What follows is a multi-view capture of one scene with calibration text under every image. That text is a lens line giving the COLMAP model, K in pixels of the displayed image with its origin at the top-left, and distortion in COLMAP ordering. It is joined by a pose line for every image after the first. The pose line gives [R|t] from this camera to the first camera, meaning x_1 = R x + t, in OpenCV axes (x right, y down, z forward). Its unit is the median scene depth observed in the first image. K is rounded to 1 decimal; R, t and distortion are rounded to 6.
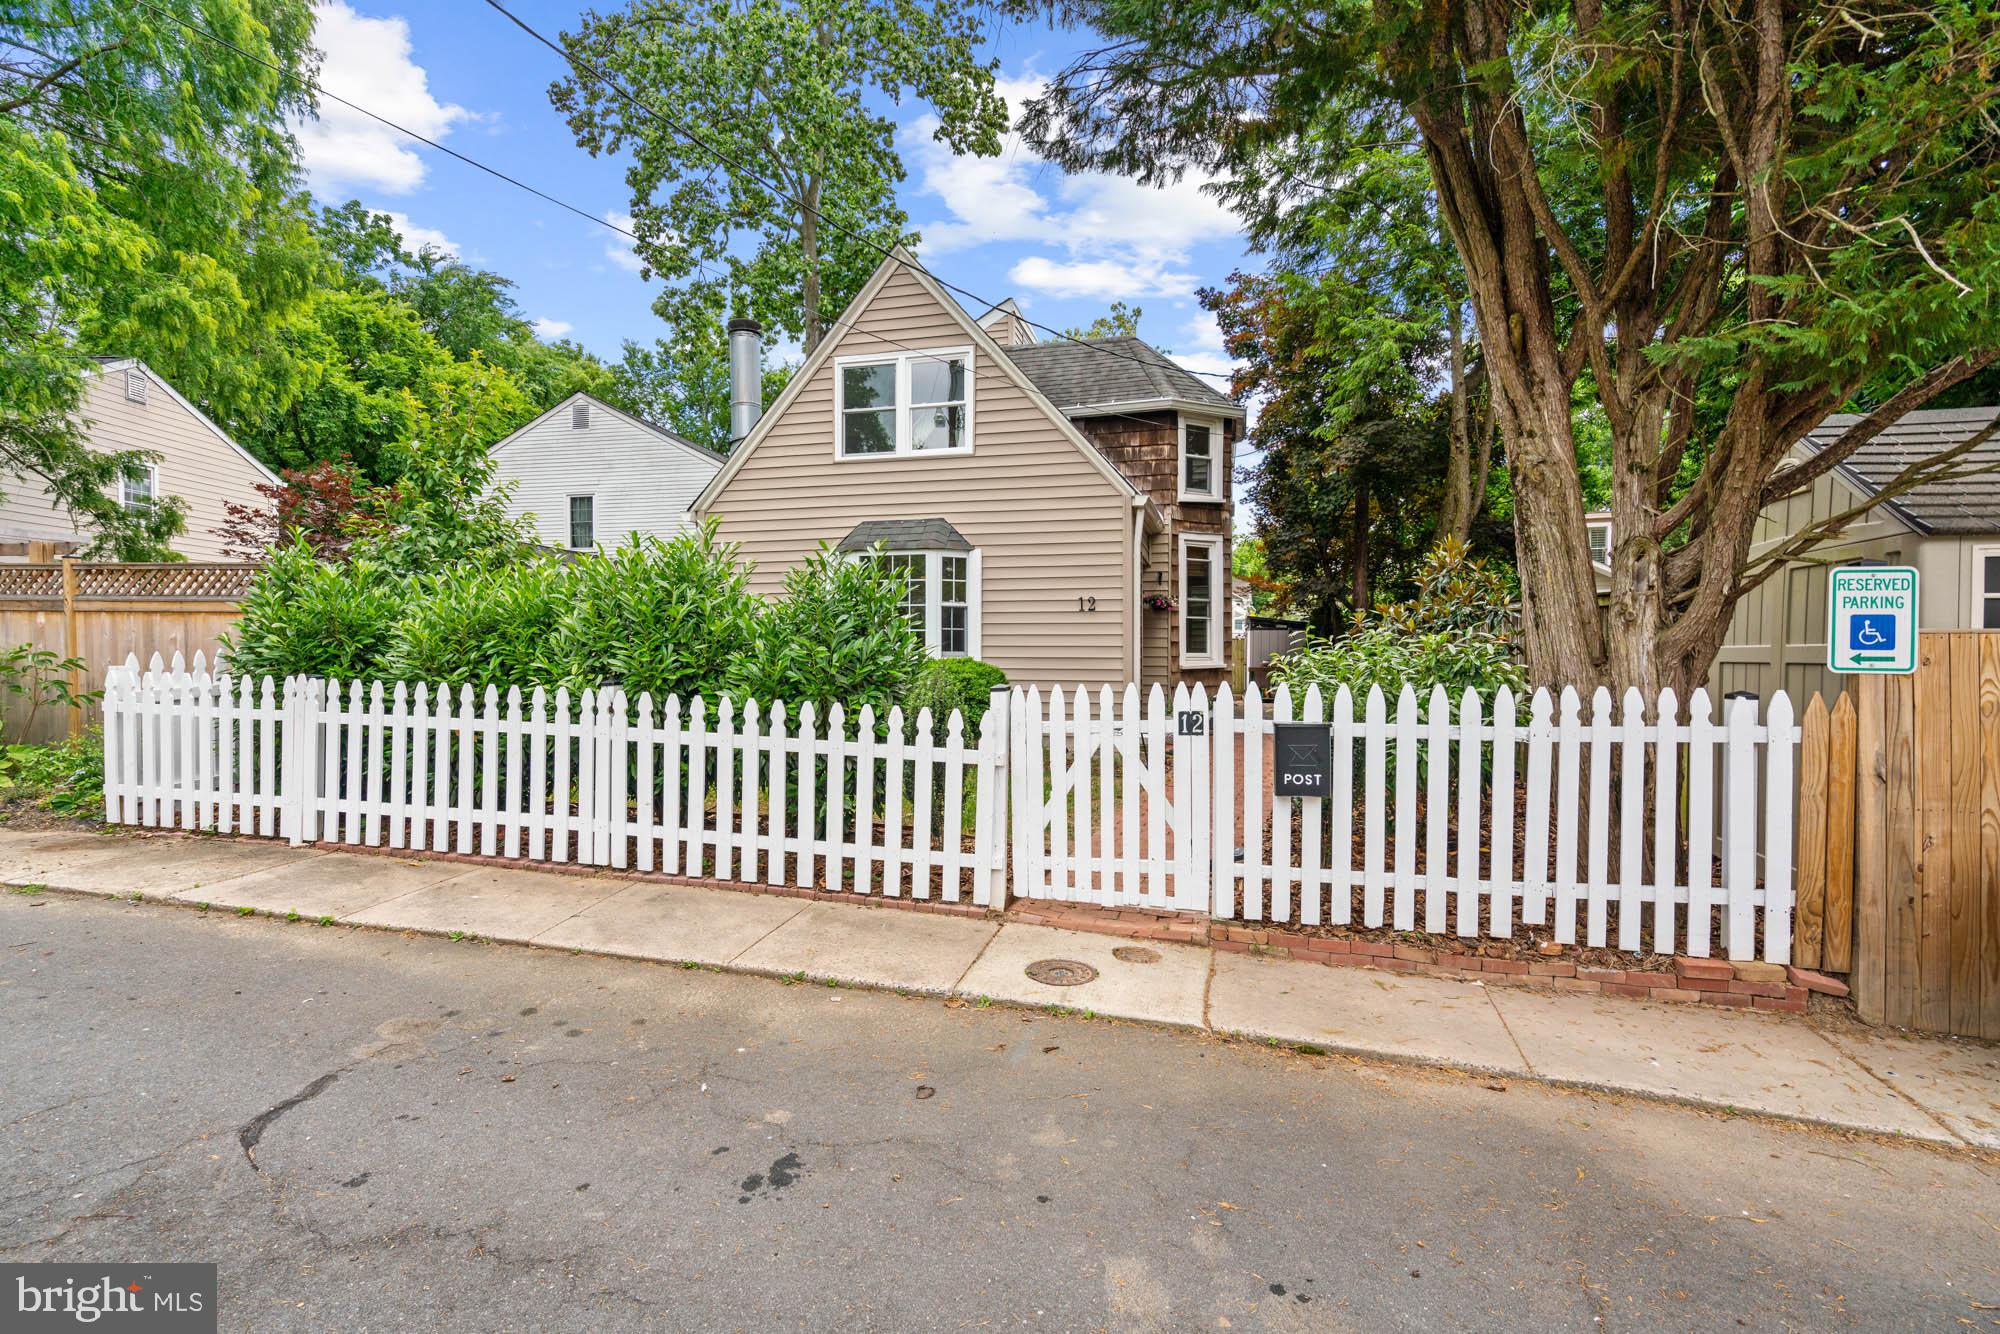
lens RADIAL K [[891.7, 0, 1000.0], [0, 891.7, 667.0], [0, 0, 1]] dist [-0.005010, 0.000197]
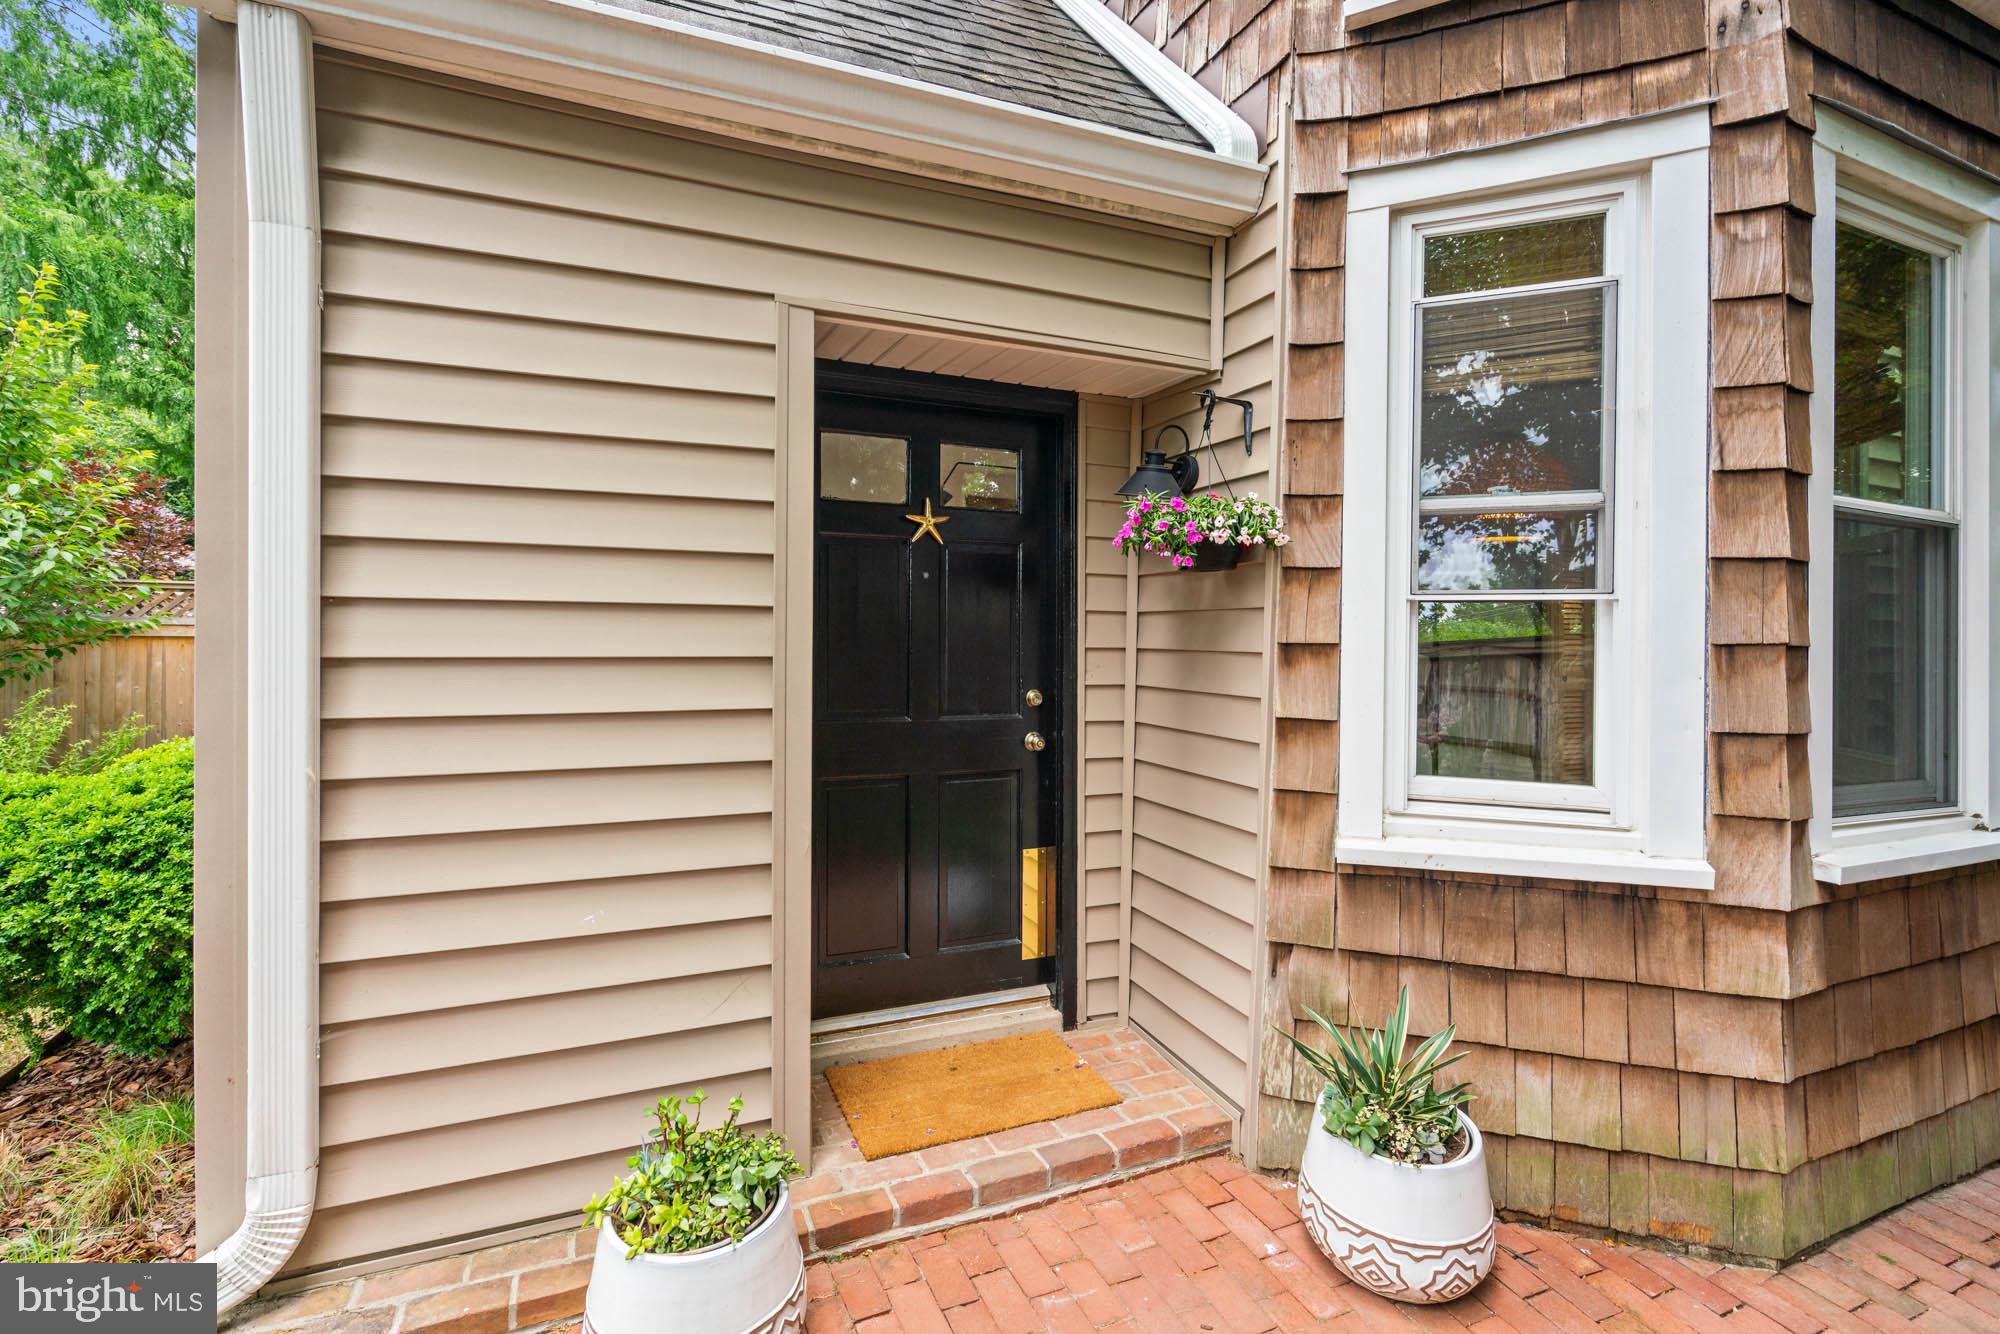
lens RADIAL K [[913.9, 0, 998.8], [0, 913.9, 631.9], [0, 0, 1]] dist [-0.001830, 0.000101]
pose [[0.600300, -0.003122, -0.799769, 0.729393], [-0.016677, 0.999726, -0.016420, -0.099821], [0.799601, 0.023194, 0.600083, 1.867379]]
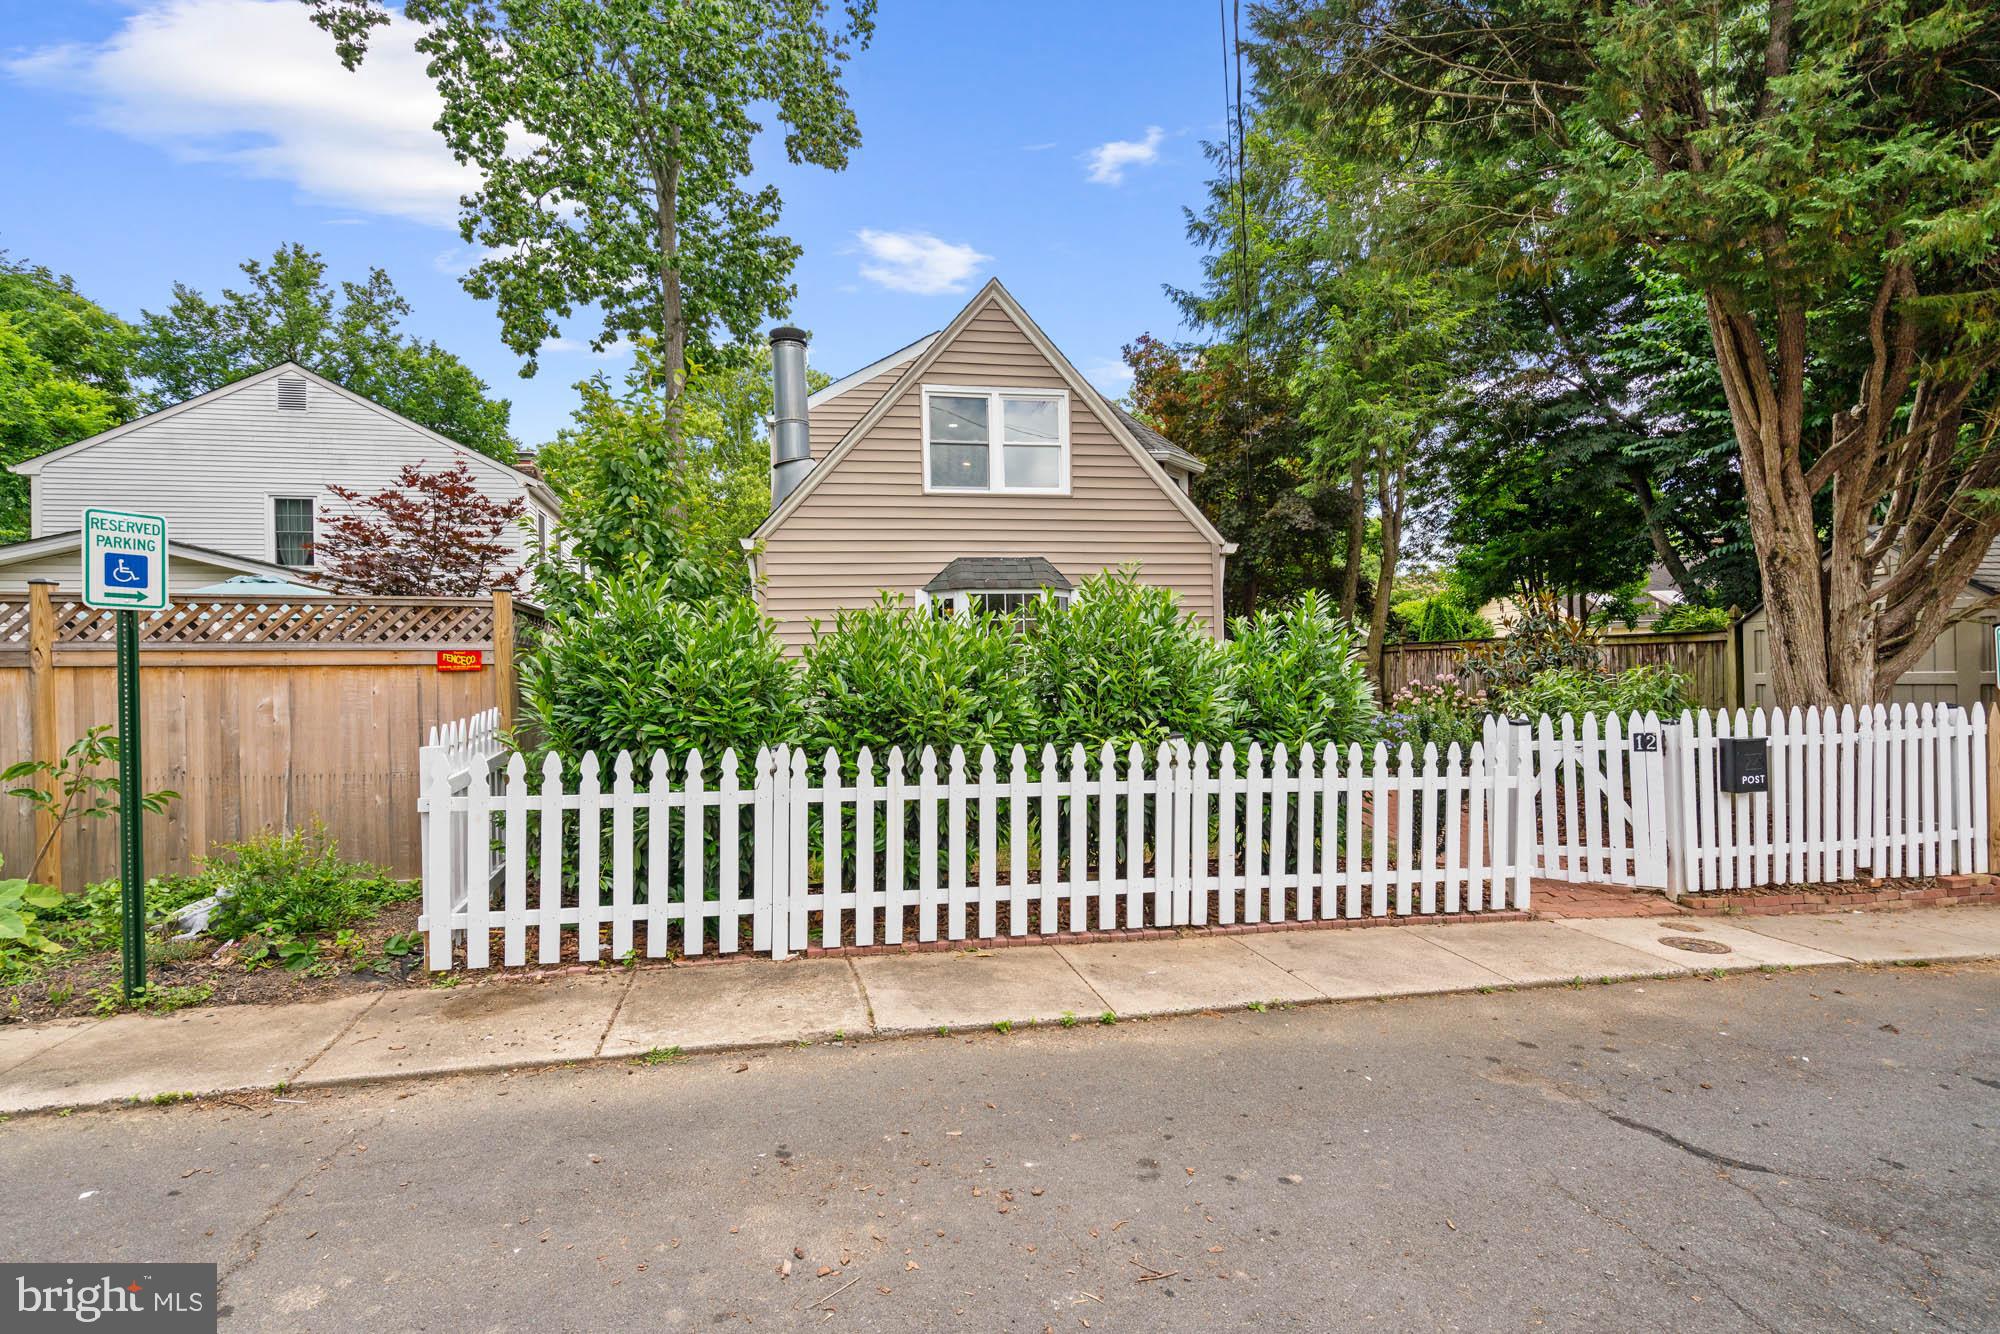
lens RADIAL K [[915.5, 0, 1000.0], [0, 915.5, 667.0], [0, 0, 1]] dist [-0.003294, 0.001197]
pose [[0.909163, -0.019777, 0.415971, -1.052538], [0.031729, 0.999258, -0.021841, -0.042621], [-0.415231, 0.033056, 0.909115, 0.168660]]
